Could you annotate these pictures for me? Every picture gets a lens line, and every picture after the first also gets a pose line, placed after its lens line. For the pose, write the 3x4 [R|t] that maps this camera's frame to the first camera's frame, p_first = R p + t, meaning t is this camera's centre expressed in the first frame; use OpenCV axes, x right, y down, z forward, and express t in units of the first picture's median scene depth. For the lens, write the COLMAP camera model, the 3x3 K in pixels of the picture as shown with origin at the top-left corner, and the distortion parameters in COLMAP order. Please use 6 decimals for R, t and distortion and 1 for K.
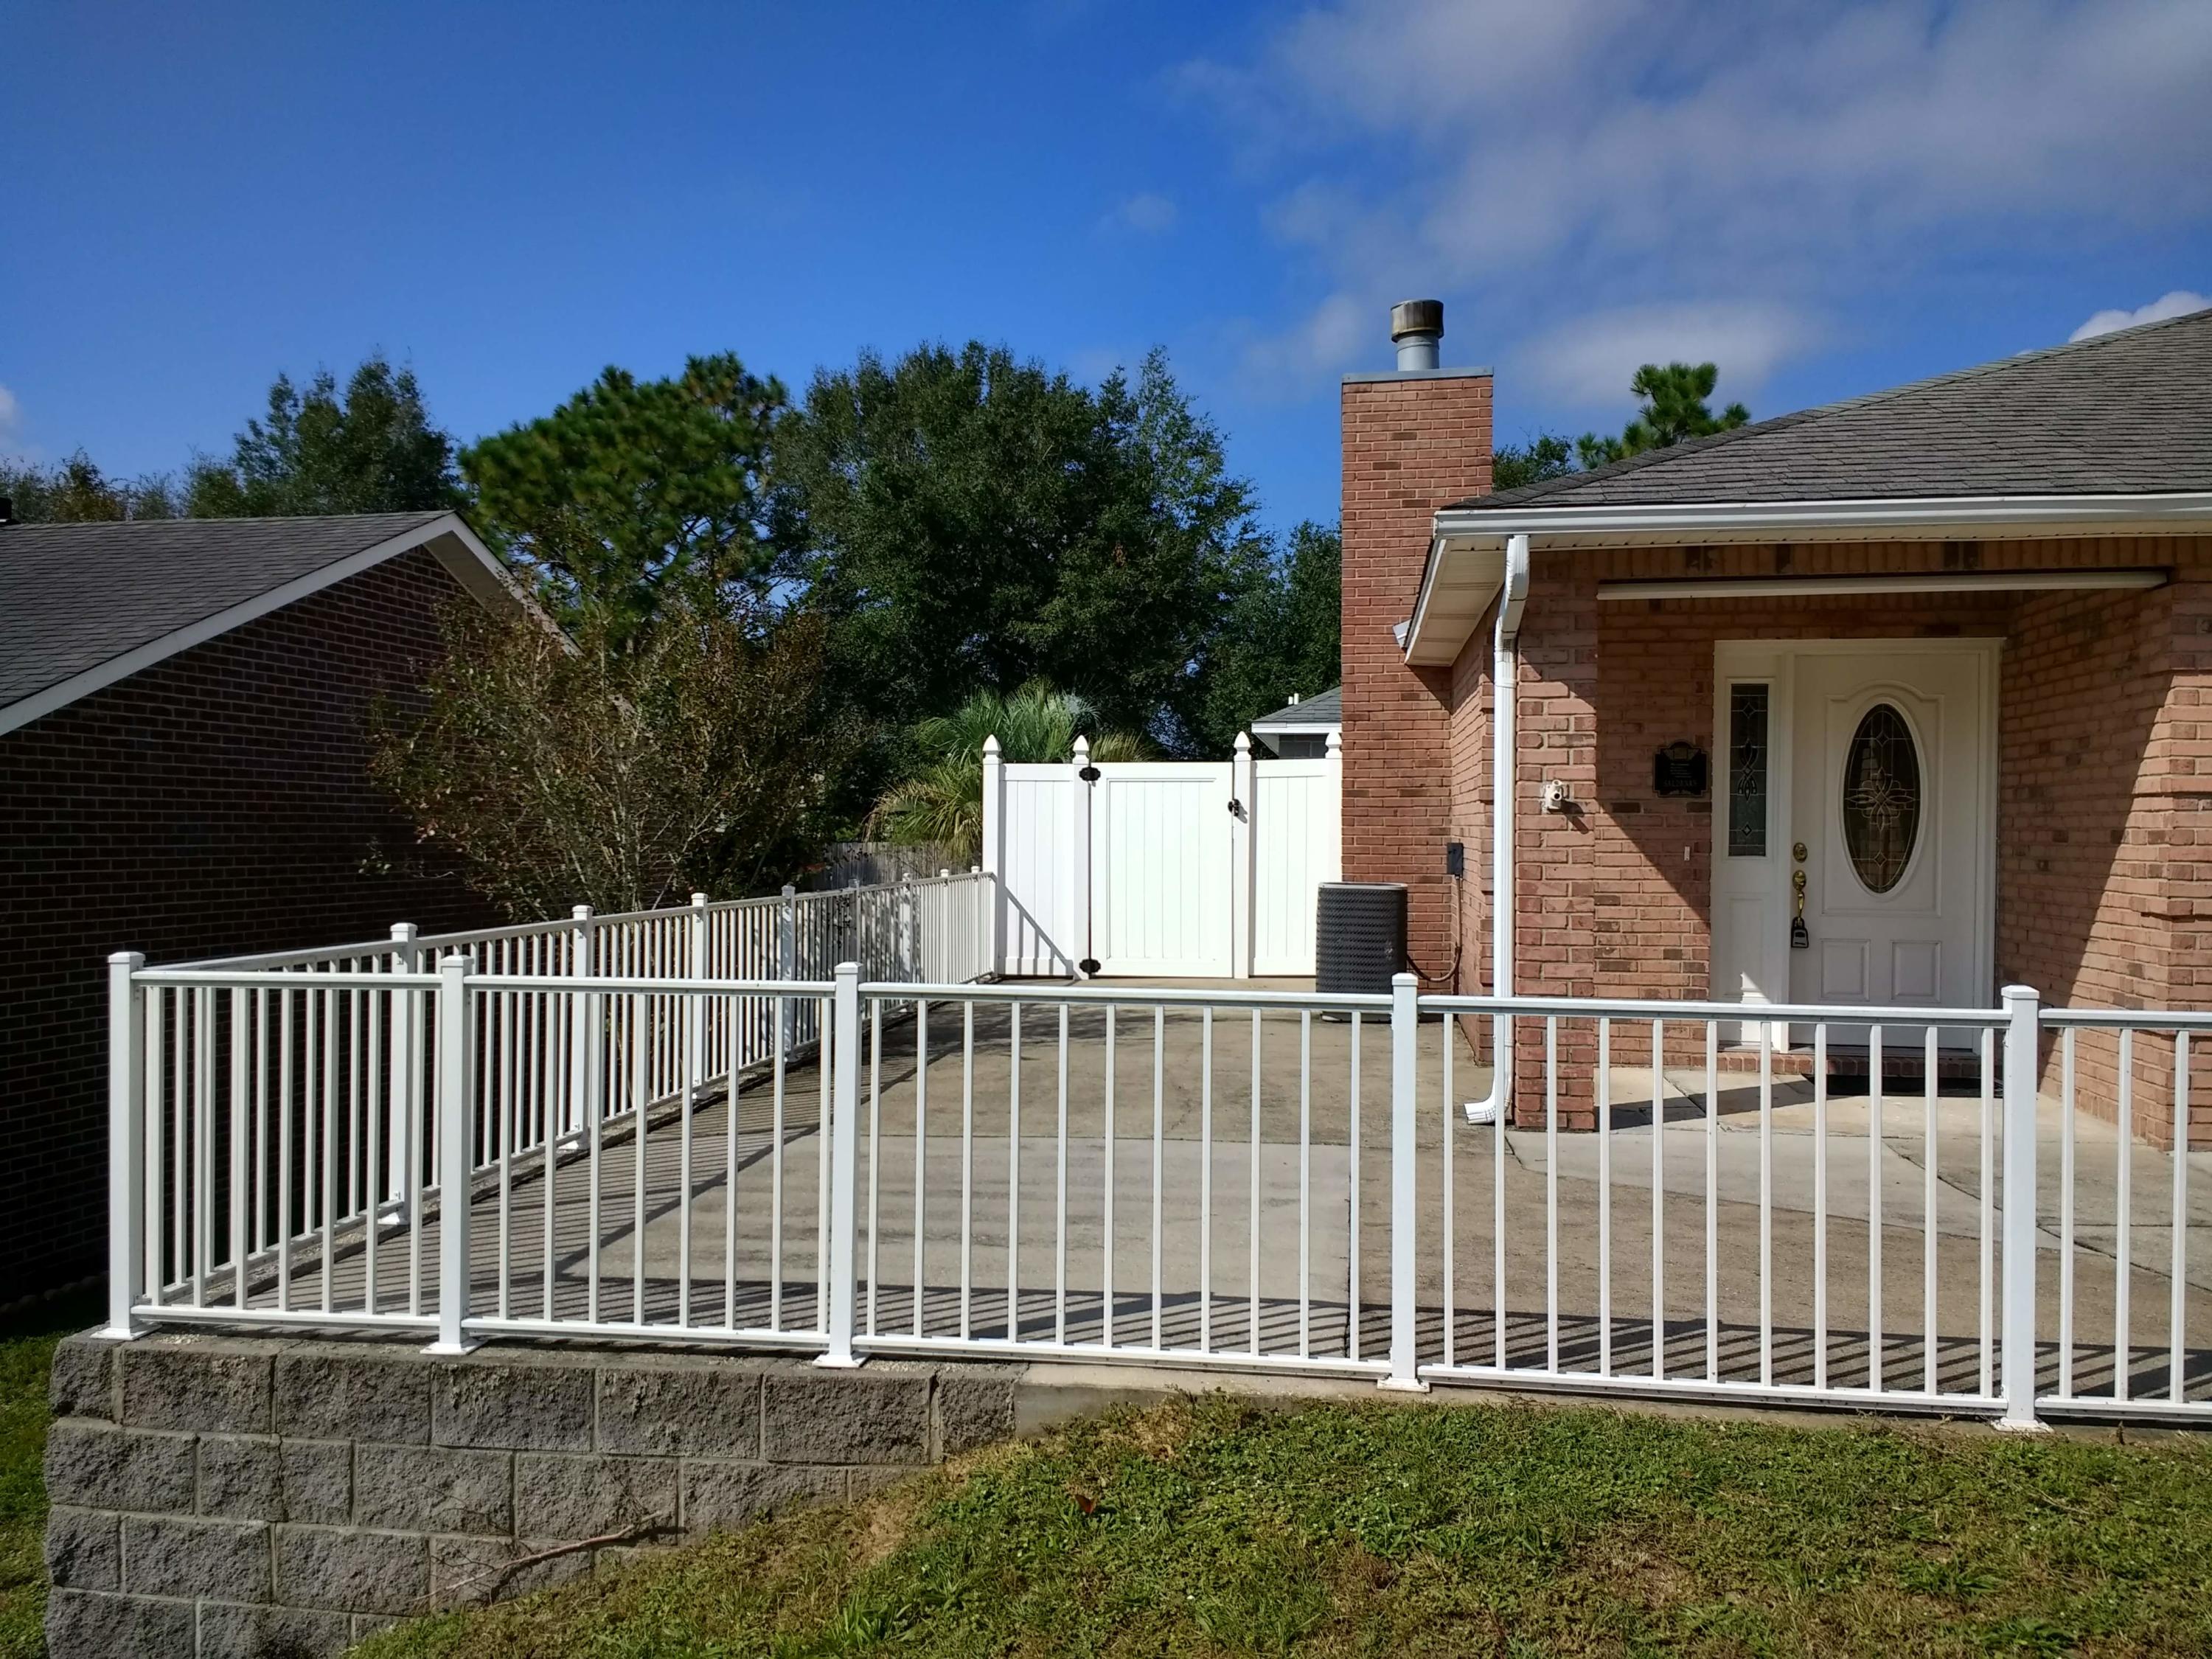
lens RADIAL K [[1711.8, 0, 1095.6], [0, 1711.8, 830.9], [0, 0, 1]] dist [0.081268, -0.122193]
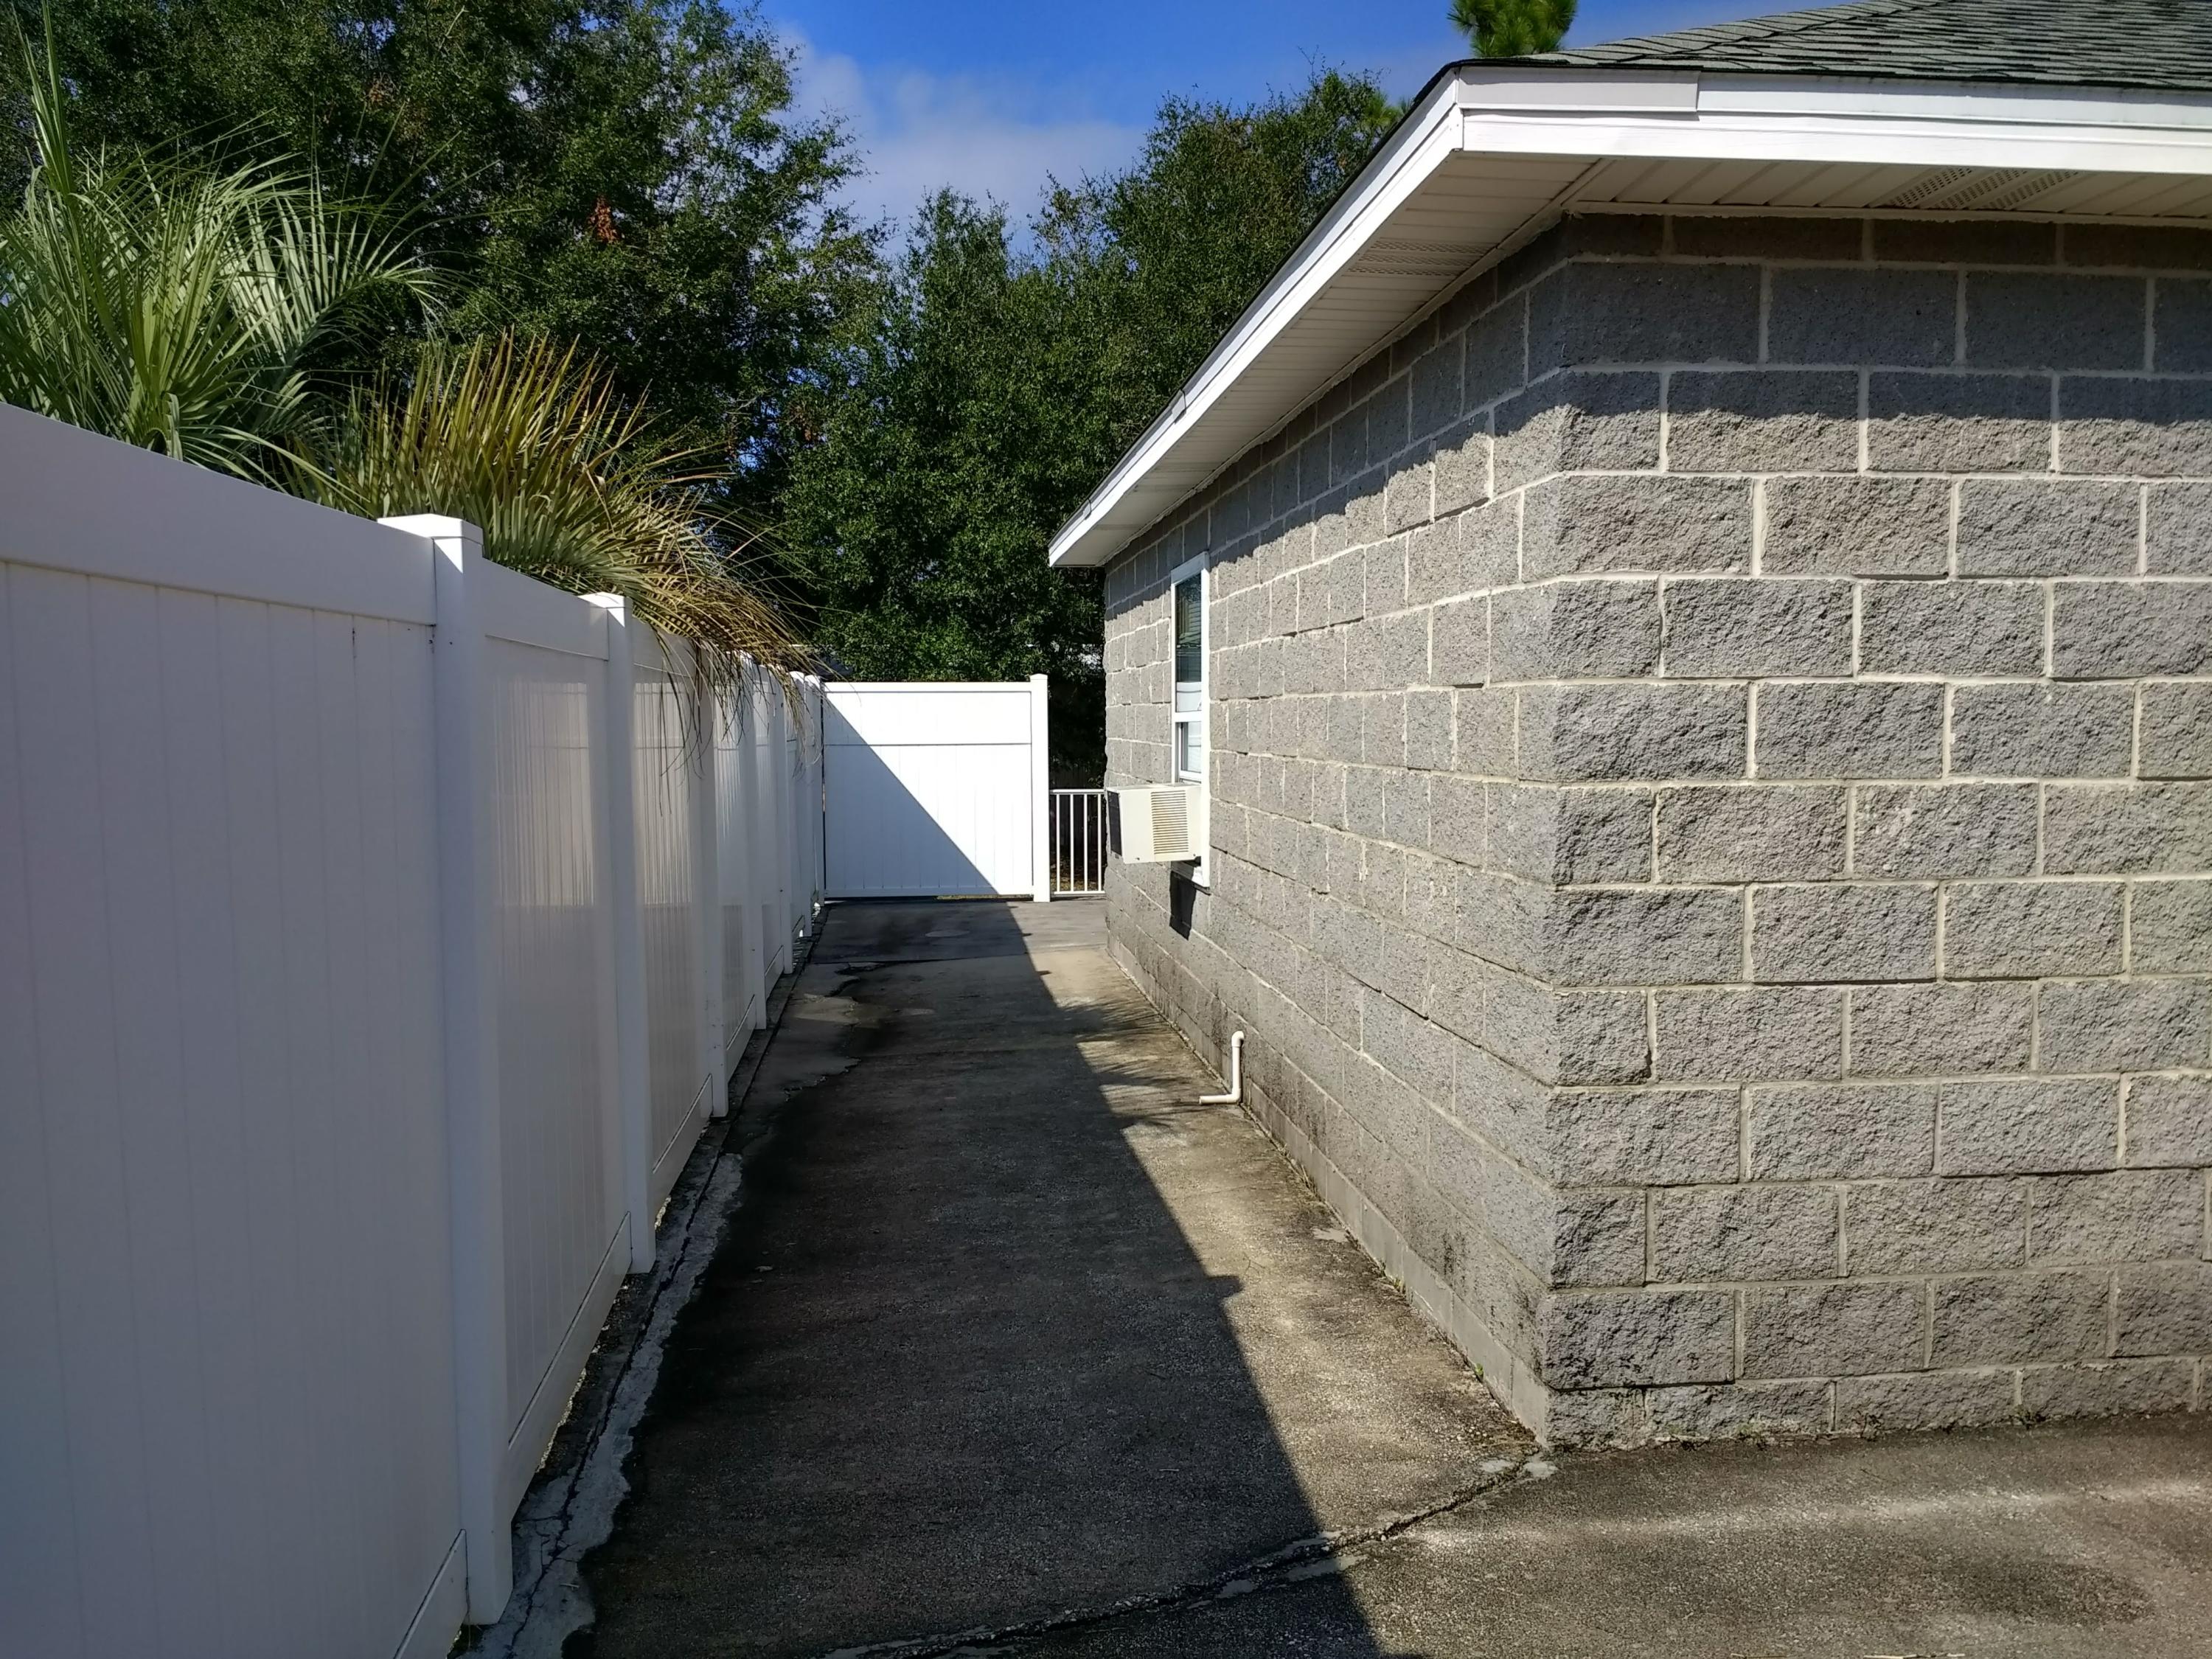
lens RADIAL K [[1711.8, 0, 1092.8], [0, 1711.8, 834.6], [0, 0, 1]] dist [0.081268, -0.122193]
pose [[0.965290, -0.034585, 0.258882, 0.066408], [0.019179, 0.997904, 0.061802, -0.012484], [-0.260477, -0.054692, 0.963930, 1.959583]]
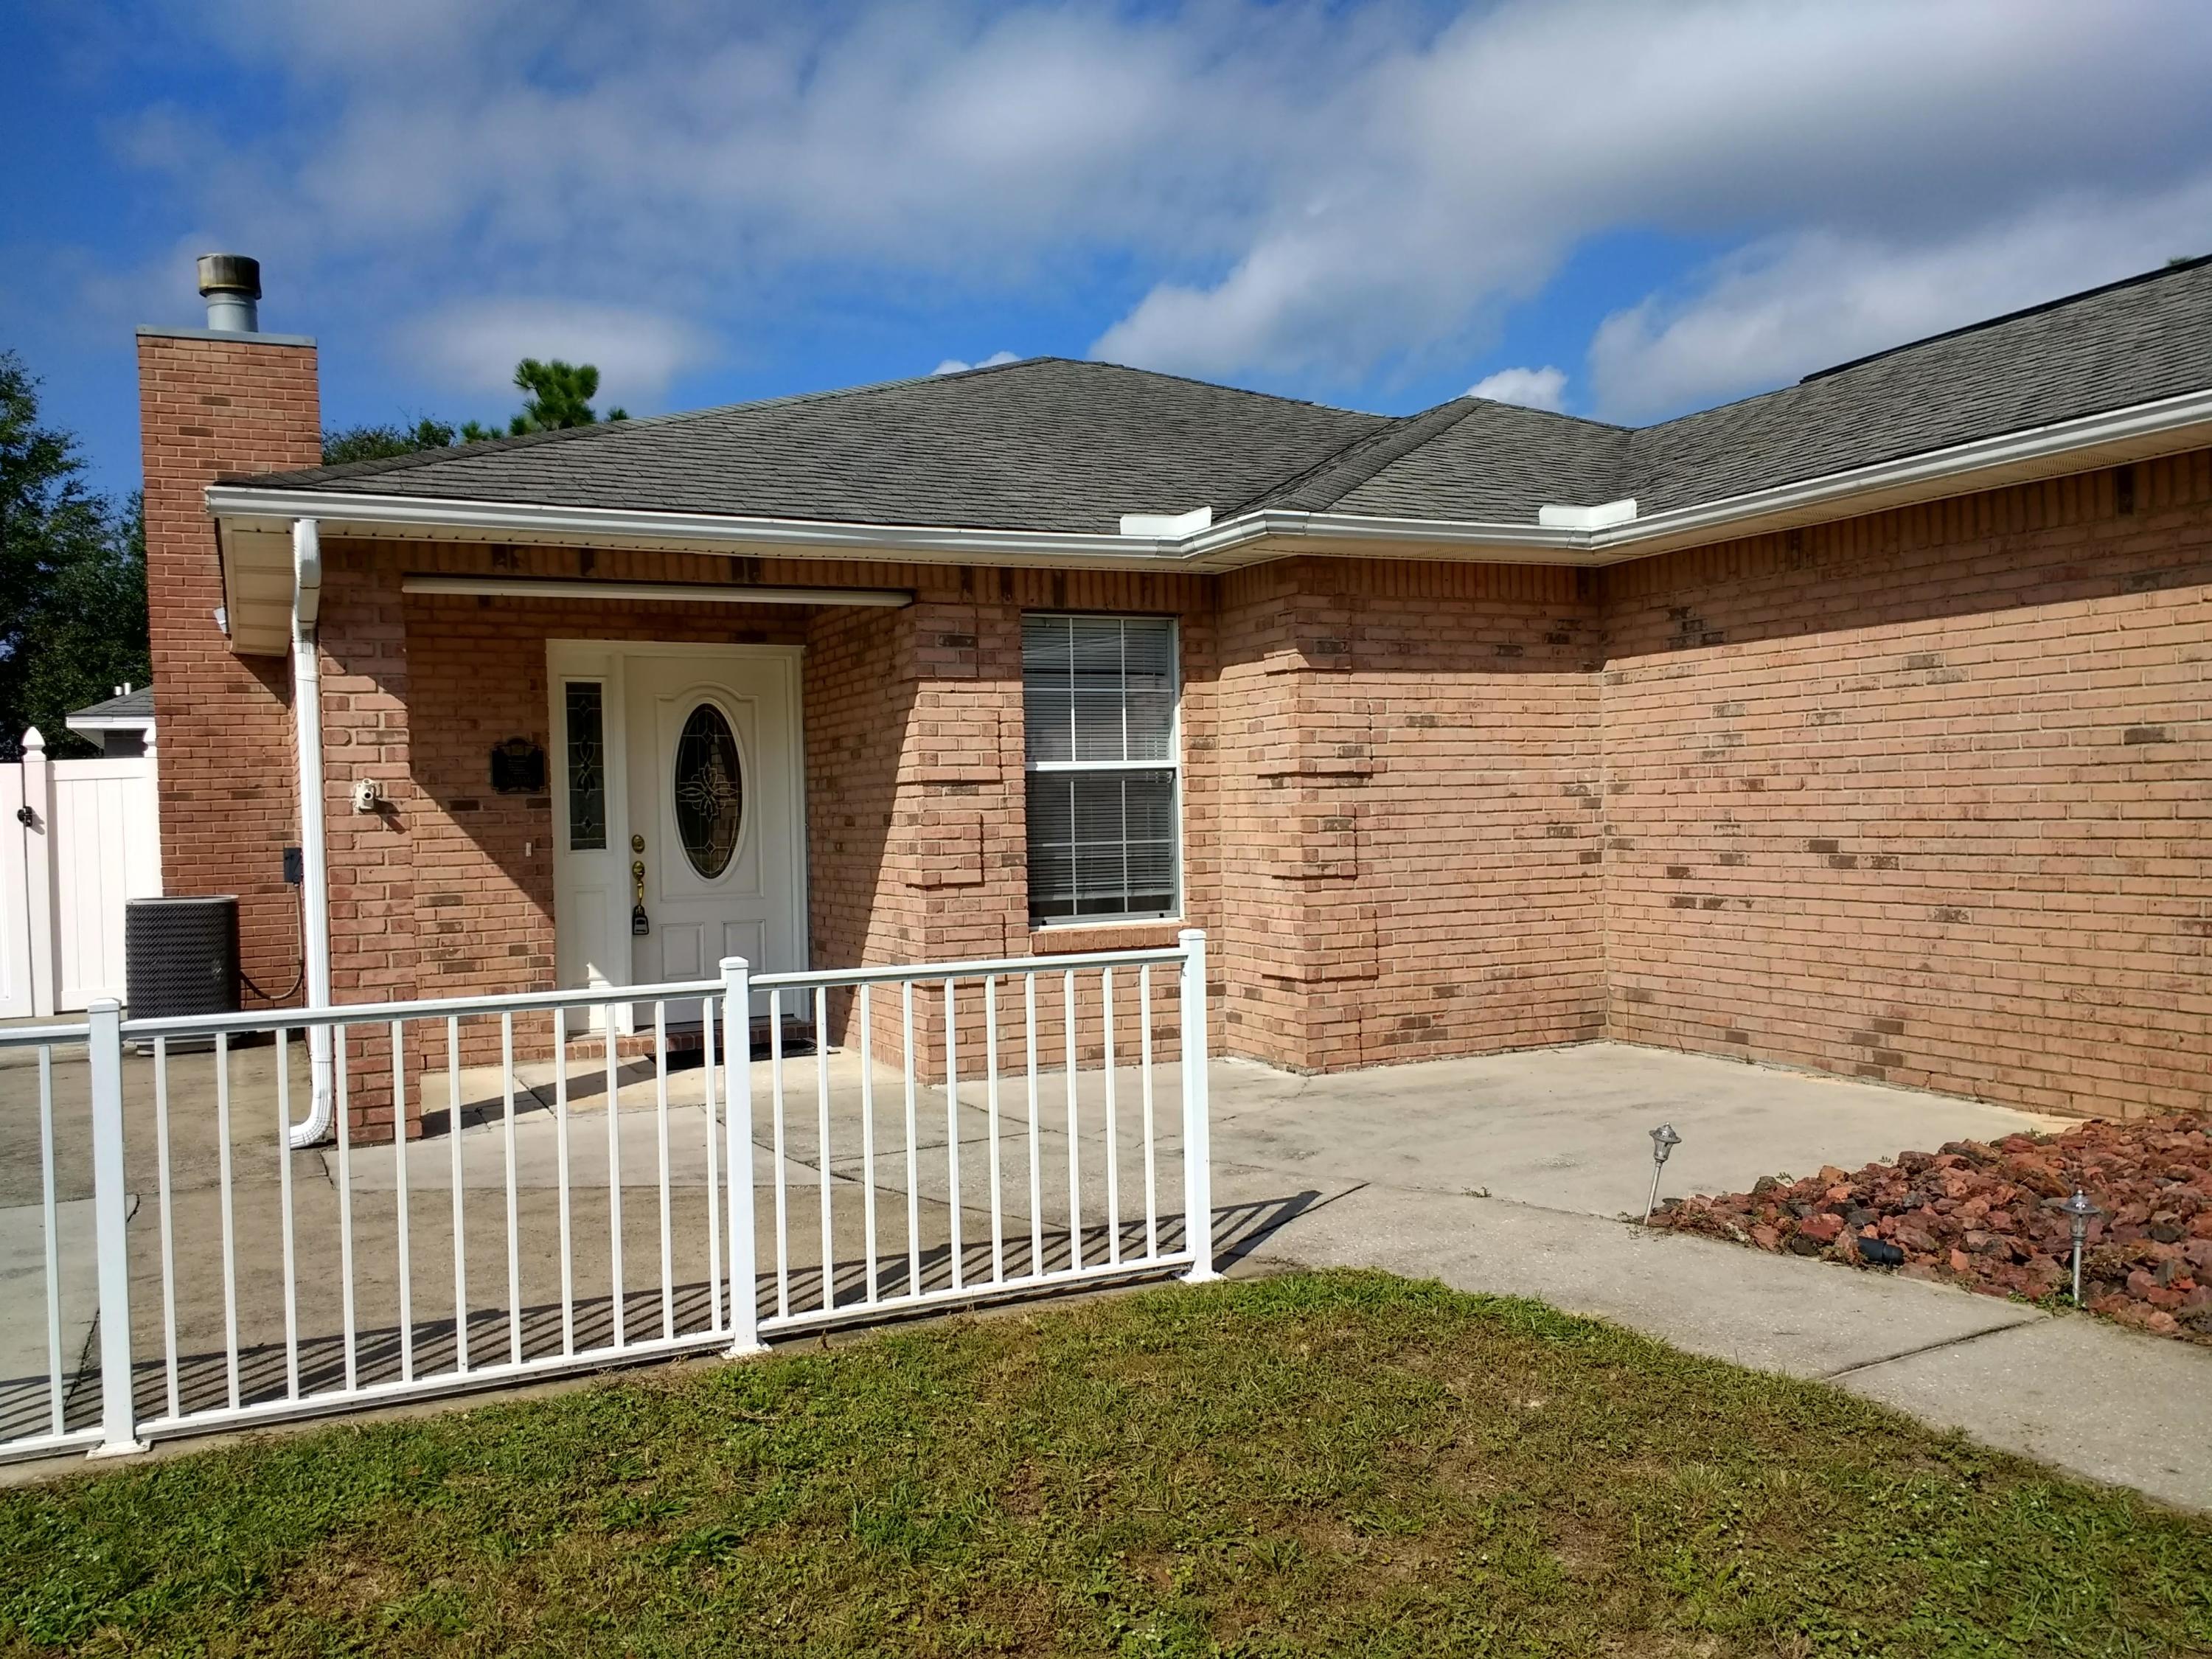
lens RADIAL K [[1711.8, 0, 1104.1], [0, 1711.8, 840.6], [0, 0, 1]] dist [0.081268, -0.122193]
pose [[0.820134, -0.037940, 0.570913, 0.049062], [0.033208, 0.999273, 0.018703, 0.000384], [-0.571208, 0.003619, 0.820798, -0.023482]]
